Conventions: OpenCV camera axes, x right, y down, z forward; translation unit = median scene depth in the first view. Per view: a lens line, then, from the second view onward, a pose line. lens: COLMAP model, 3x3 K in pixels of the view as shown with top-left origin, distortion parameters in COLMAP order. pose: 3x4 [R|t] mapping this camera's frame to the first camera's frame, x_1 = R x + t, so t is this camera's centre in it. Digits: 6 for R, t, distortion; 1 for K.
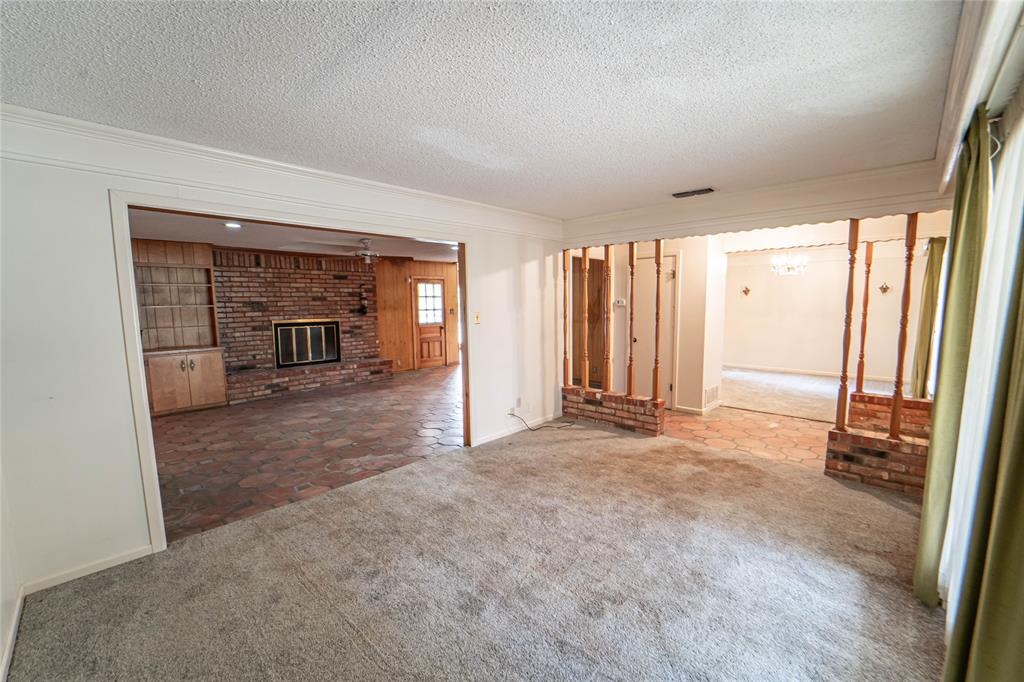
lens RADIAL K [[414.2, 0, 513.7], [0, 414.2, 346.0], [0, 0, 1]] dist [-0.021777, -0.000553]
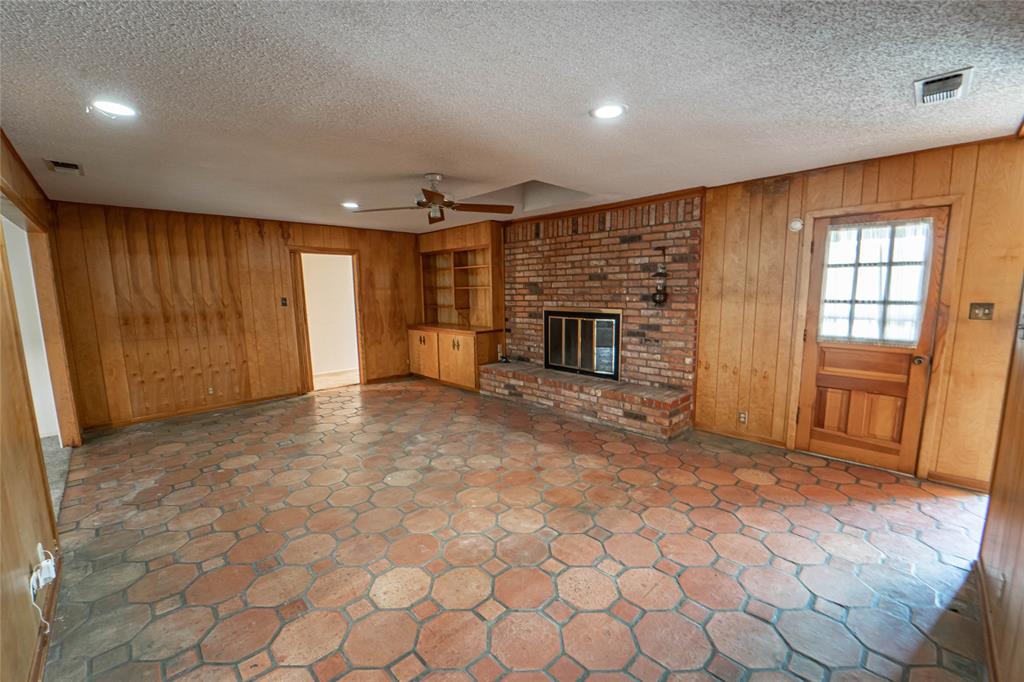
lens RADIAL K [[414.2, 0, 510.5], [0, 414.2, 347.9], [0, 0, 1]] dist [-0.021777, -0.000553]
pose [[-0.028645, 0.152098, -0.987950, 0.191540], [-0.093178, 0.983646, 0.154137, -0.094287], [0.995237, 0.096470, -0.014005, 0.900581]]
